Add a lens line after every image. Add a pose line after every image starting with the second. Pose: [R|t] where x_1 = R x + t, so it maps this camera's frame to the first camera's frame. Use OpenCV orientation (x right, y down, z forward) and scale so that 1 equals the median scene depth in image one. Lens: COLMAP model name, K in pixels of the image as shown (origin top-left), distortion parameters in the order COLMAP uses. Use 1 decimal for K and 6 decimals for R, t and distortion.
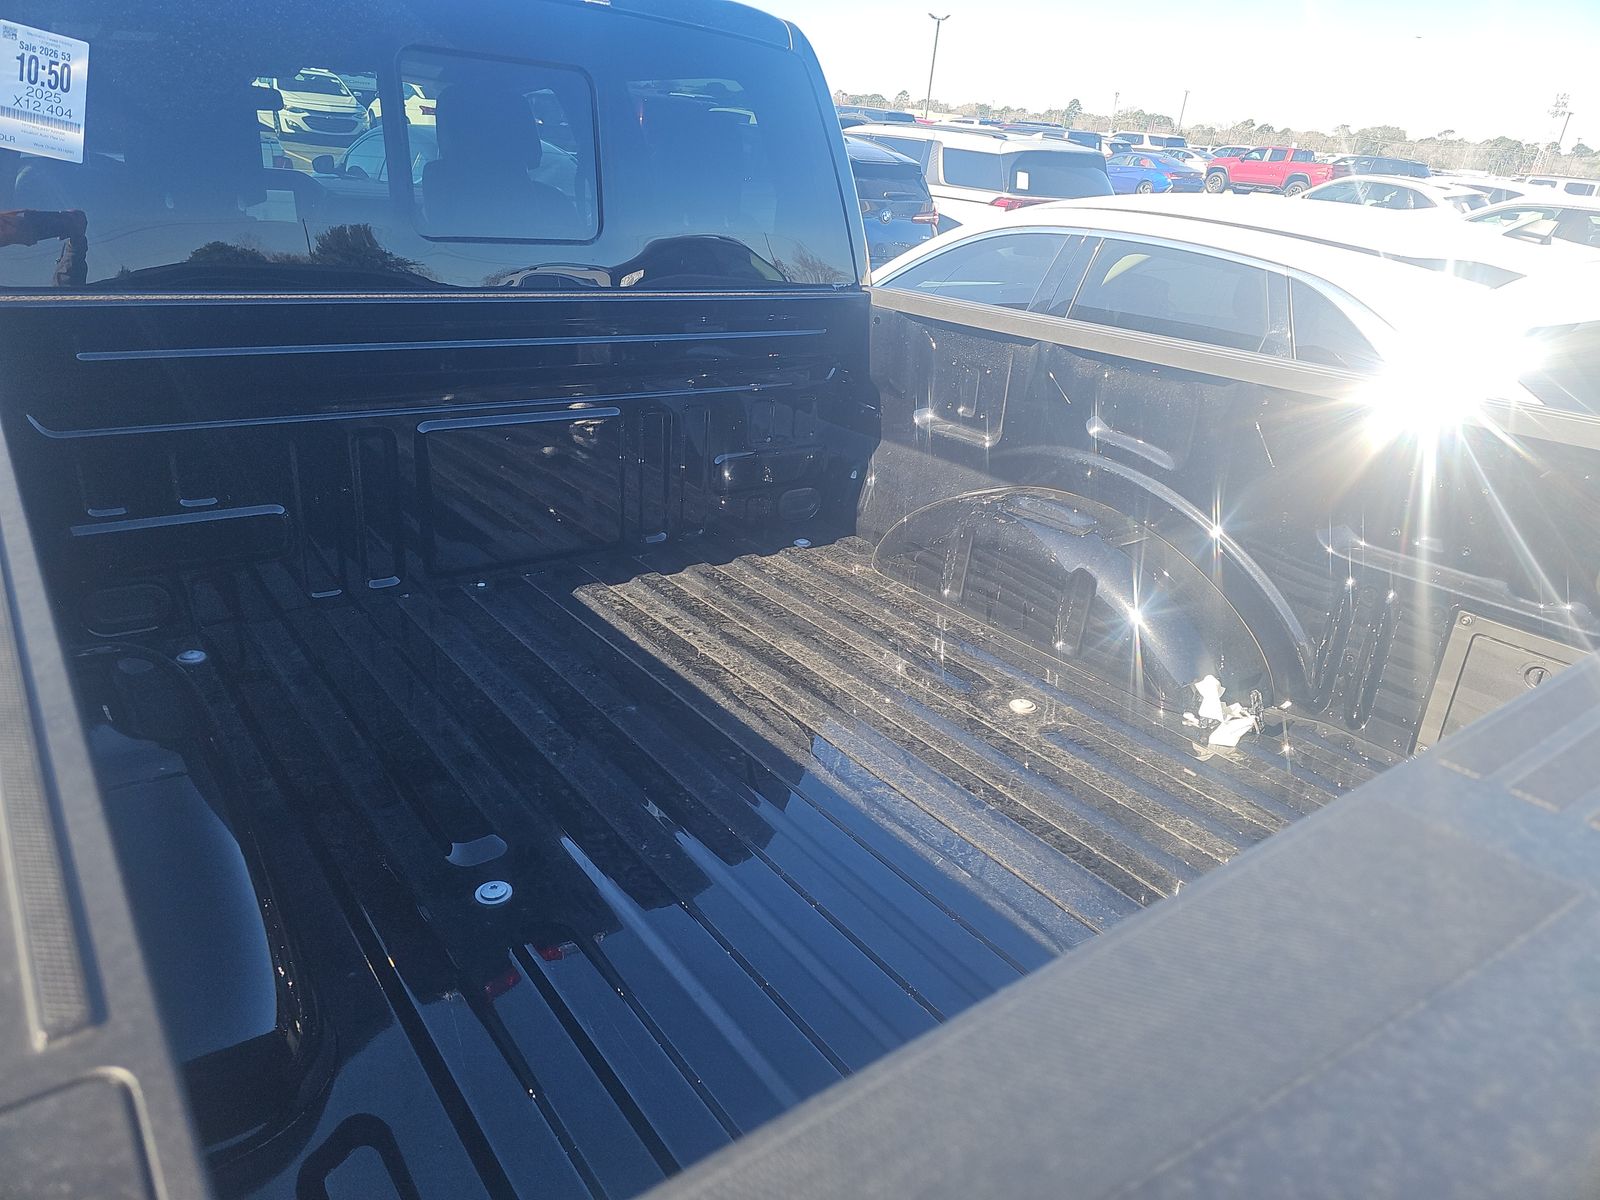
lens RADIAL K [[1051.6, 0, 800.0], [0, 1051.6, 600.0], [0, 0, 1]] dist [0.051630, -0.046799]
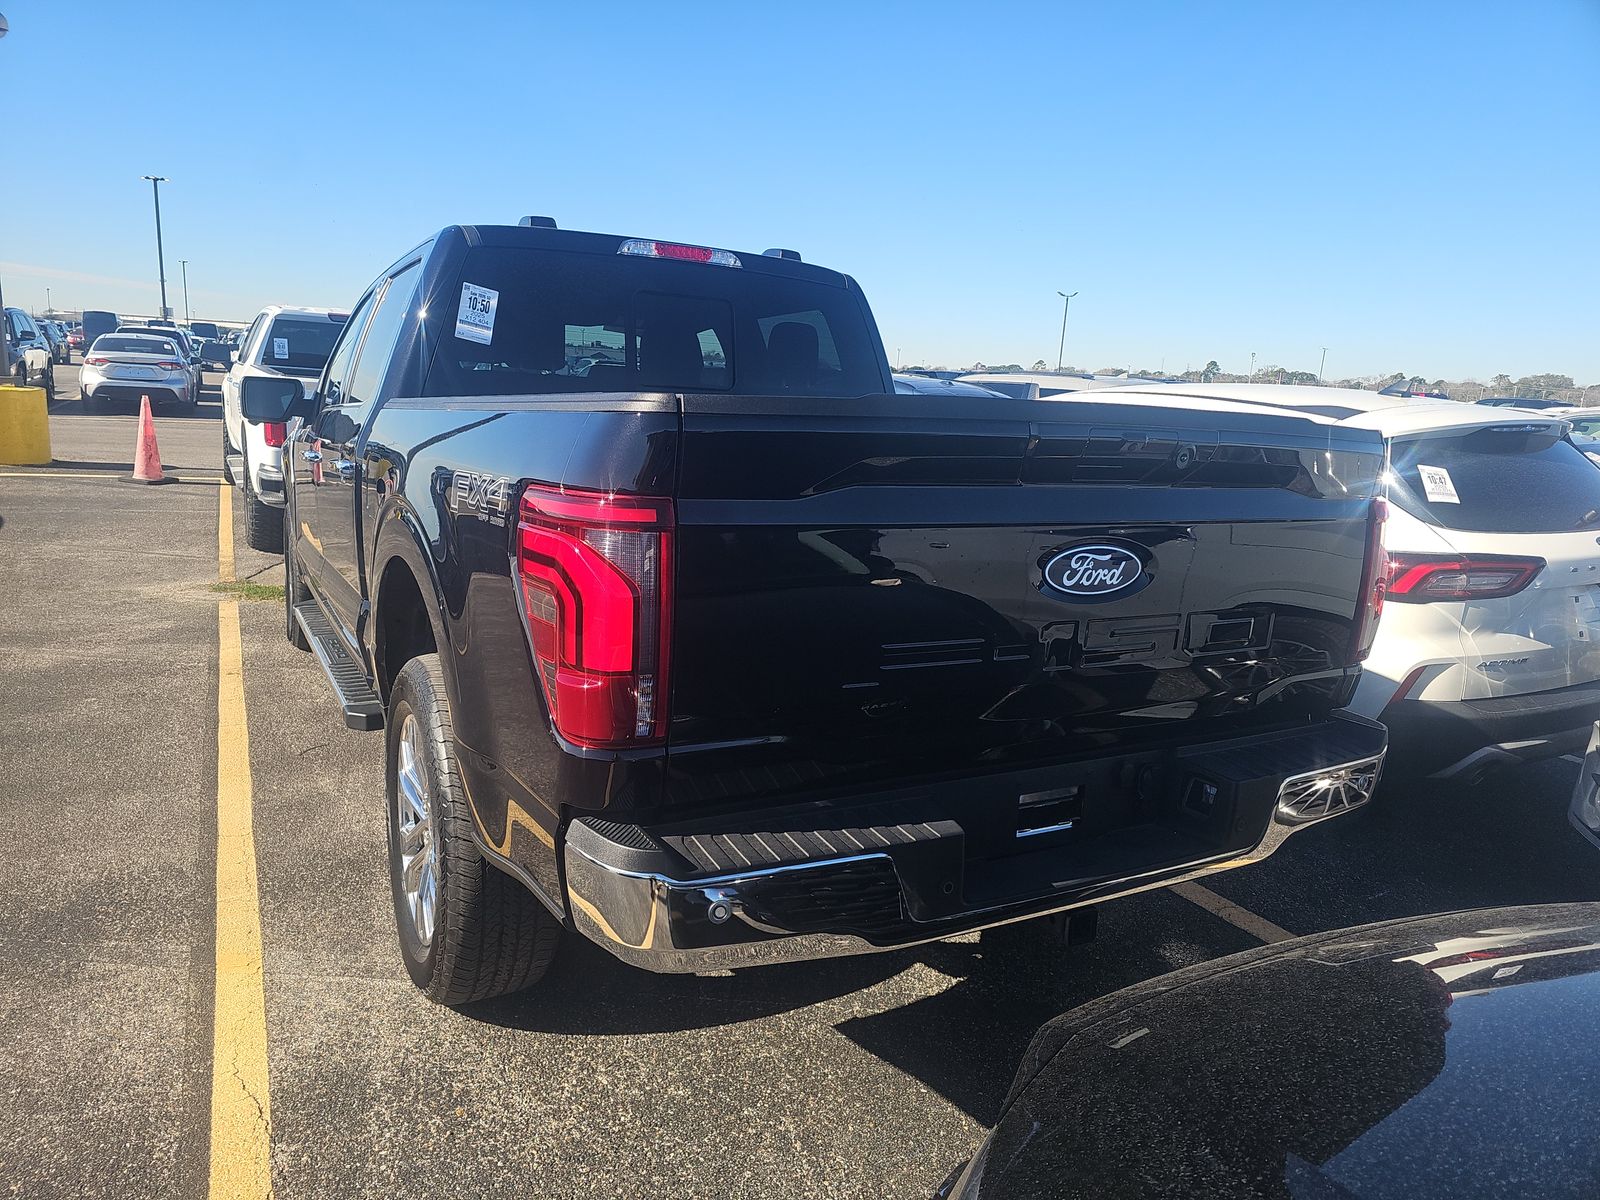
lens RADIAL K [[1053.4, 0, 766.6], [0, 1053.4, 606.1], [0, 0, 1]] dist [0.050573, -0.044690]
pose [[0.986553, 0.001110, -0.163435, 0.028402], [-0.037634, 0.974648, -0.220554, 0.072845], [0.159047, 0.223739, 0.961585, -0.110444]]
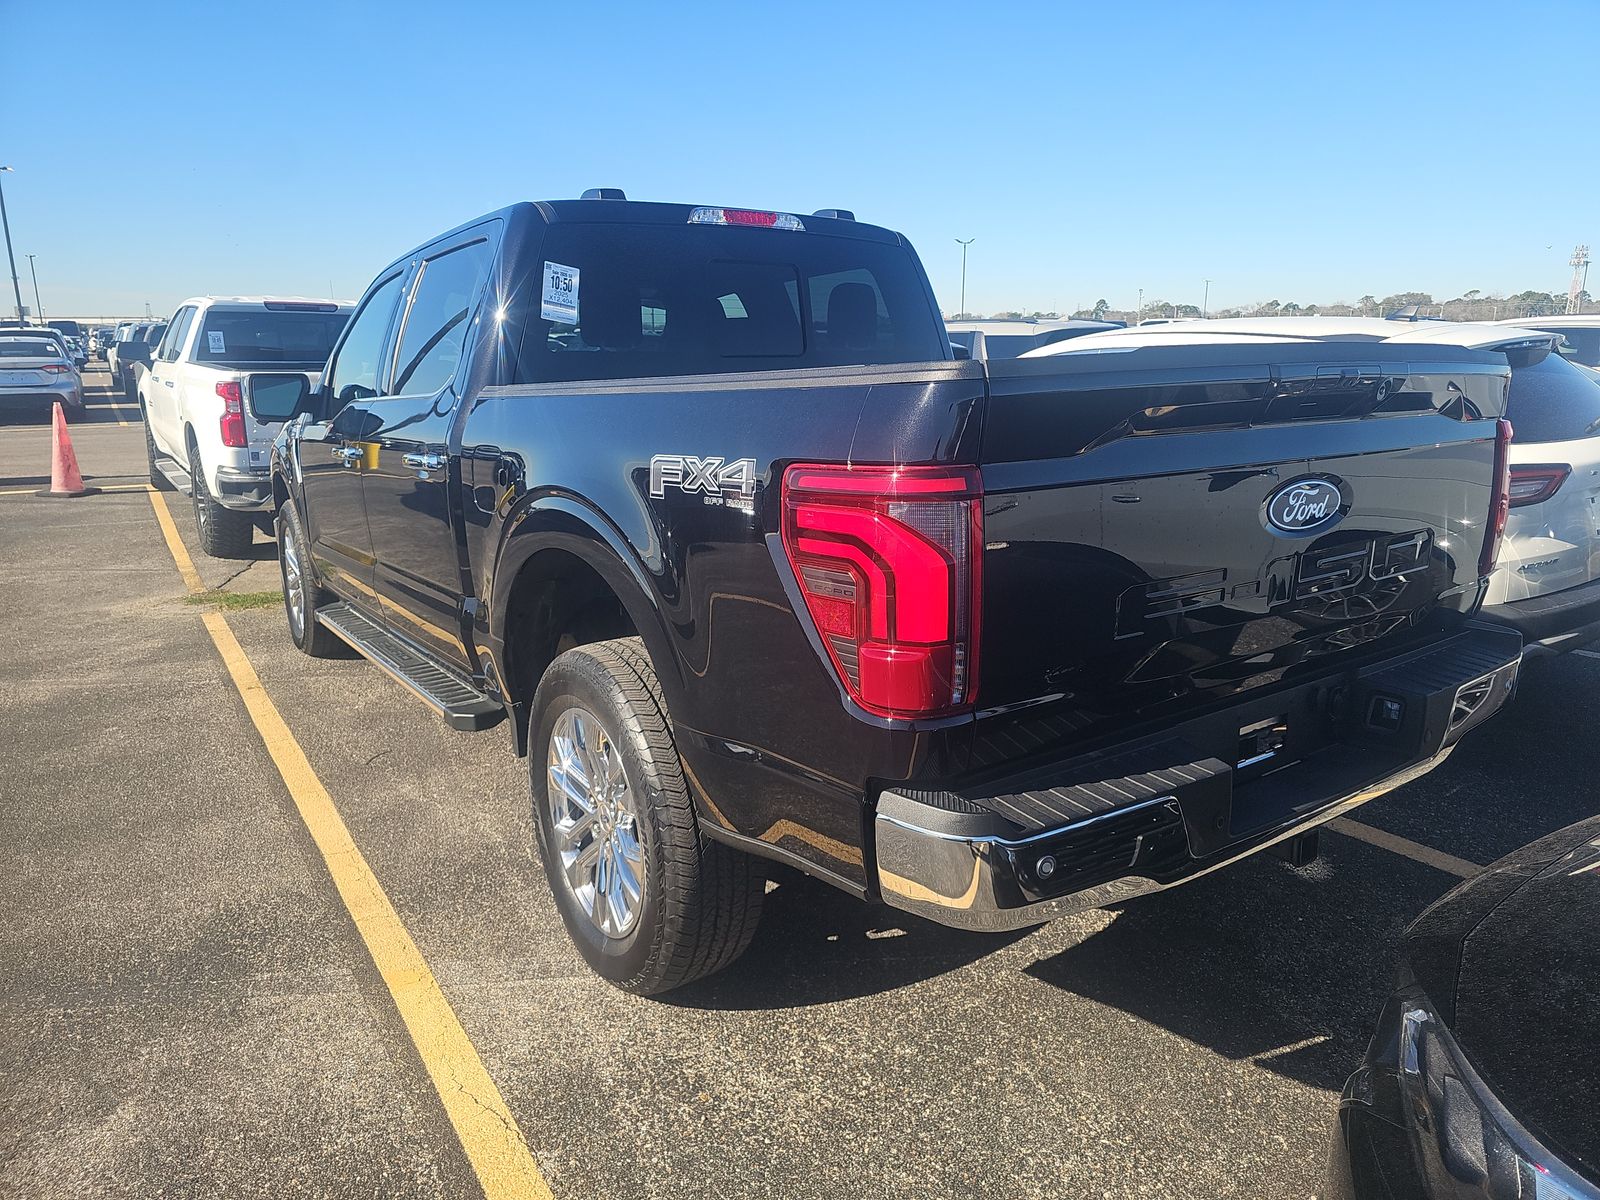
lens RADIAL K [[1057.6, 0, 791.5], [0, 1057.6, 598.5], [0, 0, 1]] dist [0.047727, -0.045839]
pose [[0.994610, -0.079810, -0.066197, -0.023033], [0.065796, 0.979193, -0.191969, 0.071394], [0.080141, 0.186578, 0.979166, -0.117989]]
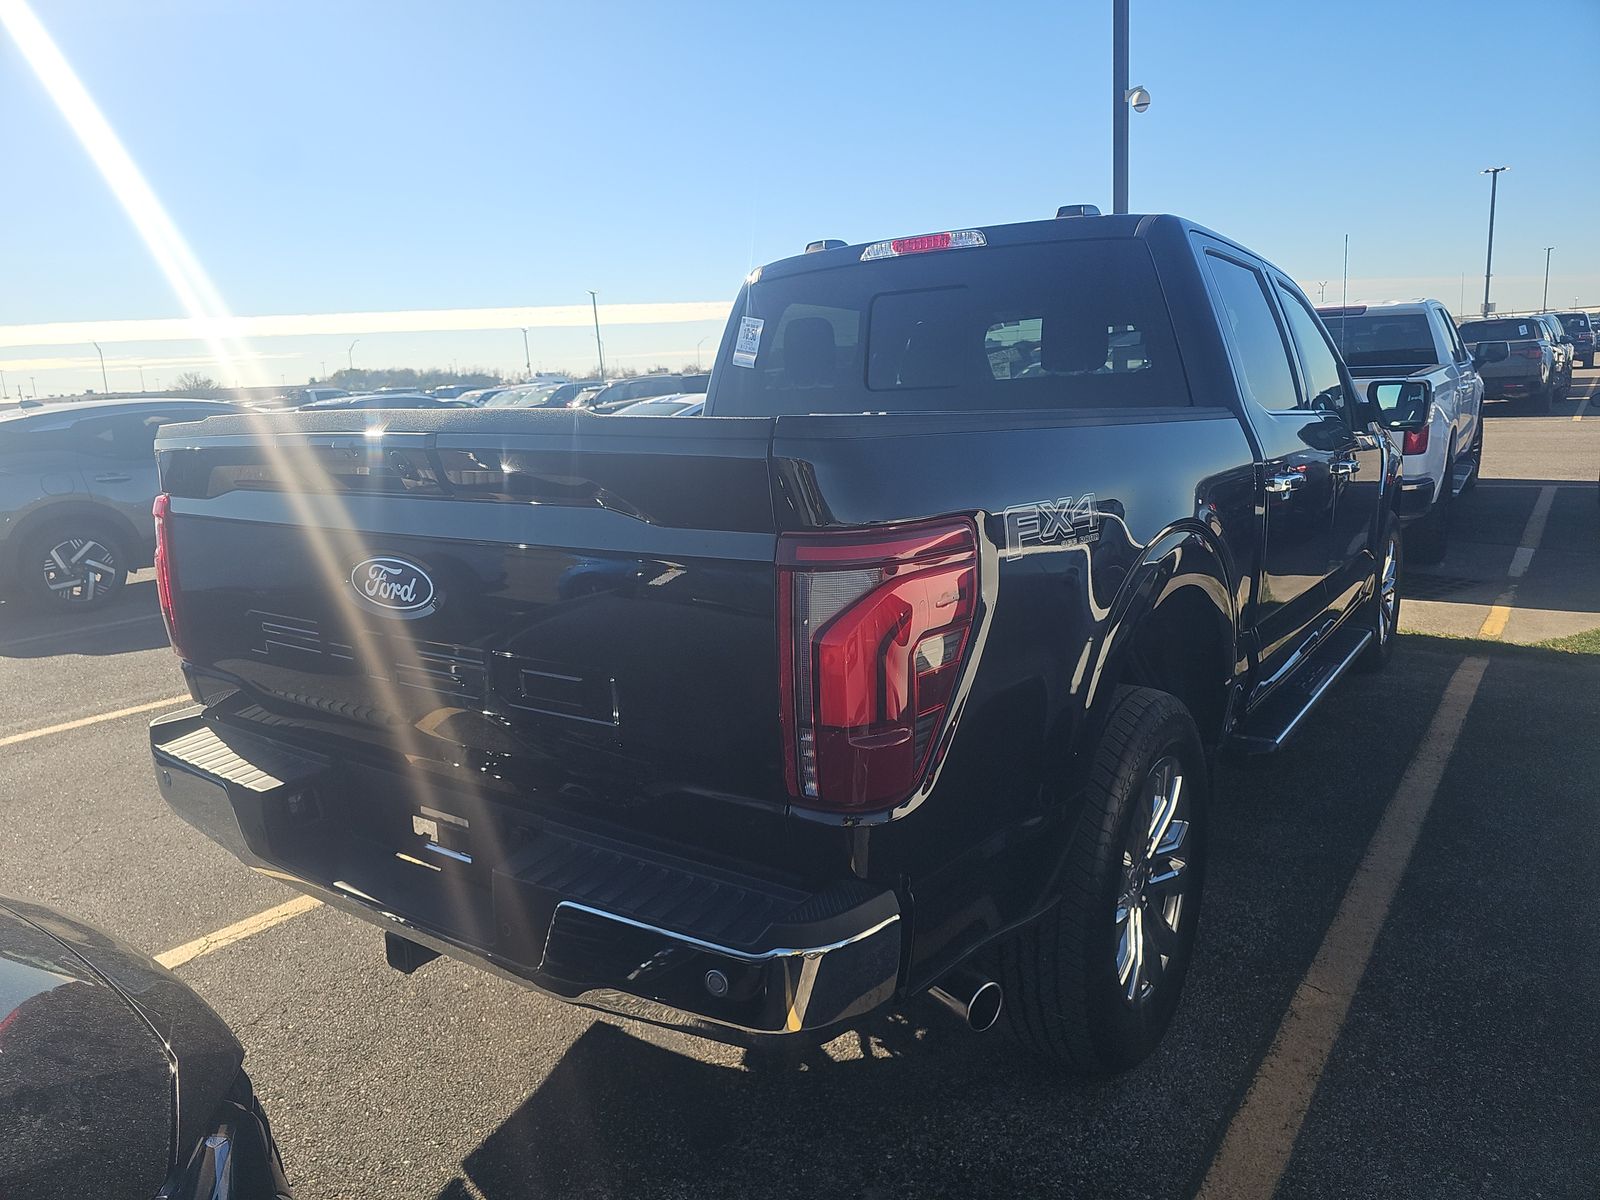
lens RADIAL K [[1057.6, 0, 791.5], [0, 1057.6, 598.5], [0, 0, 1]] dist [0.047727, -0.045839]
pose [[0.289572, 0.090727, -0.952847, 0.230289], [-0.322008, 0.946706, -0.007717, 0.010221], [0.901365, 0.309058, 0.303354, 0.069821]]
